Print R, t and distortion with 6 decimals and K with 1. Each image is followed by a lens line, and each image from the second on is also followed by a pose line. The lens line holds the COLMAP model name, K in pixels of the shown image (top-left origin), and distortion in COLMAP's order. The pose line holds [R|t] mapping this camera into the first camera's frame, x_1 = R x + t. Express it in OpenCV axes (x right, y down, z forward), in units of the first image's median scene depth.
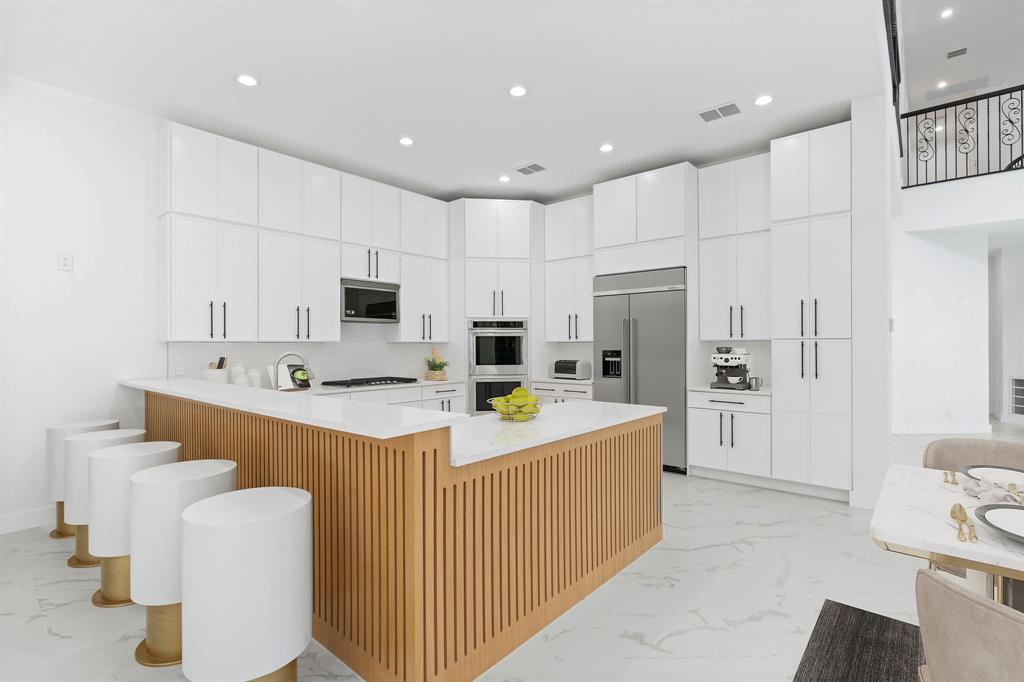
lens RADIAL K [[497.7, 0, 513.2], [0, 497.7, 344.8], [0, 0, 1]] dist [0.004480, 0.000576]
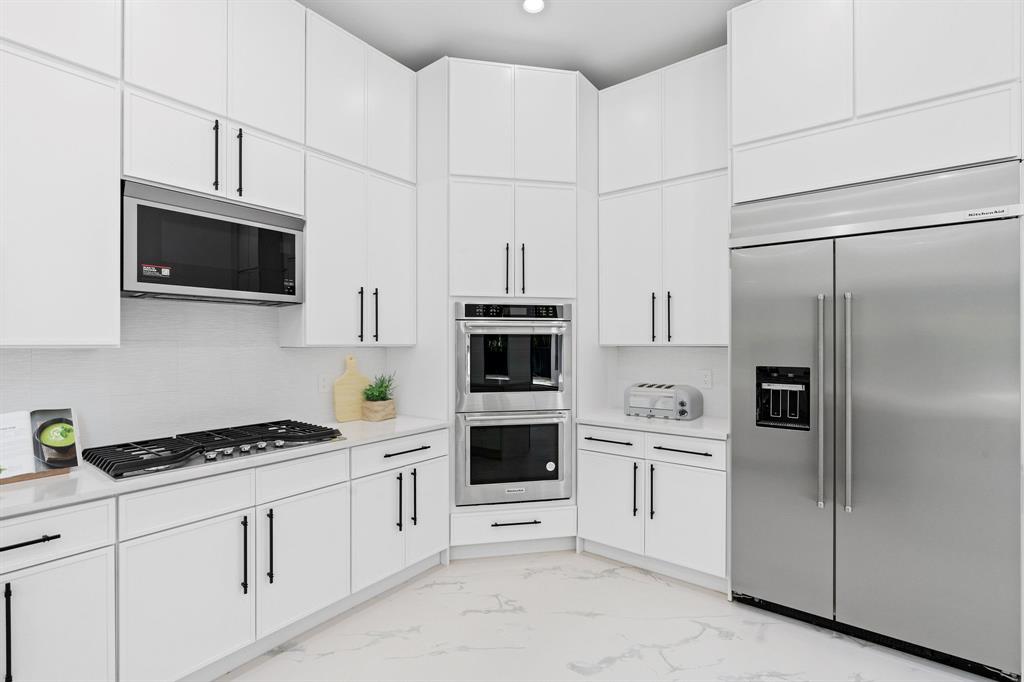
lens RADIAL K [[464.6, 0, 512.4], [0, 464.6, 336.0], [0, 0, 1]] dist [-0.002419, -0.000037]
pose [[0.998609, 0.004292, 0.052542, -0.061227], [-0.003538, 0.999890, -0.014431, -0.009344], [-0.052598, 0.014225, 0.998514, 0.567758]]
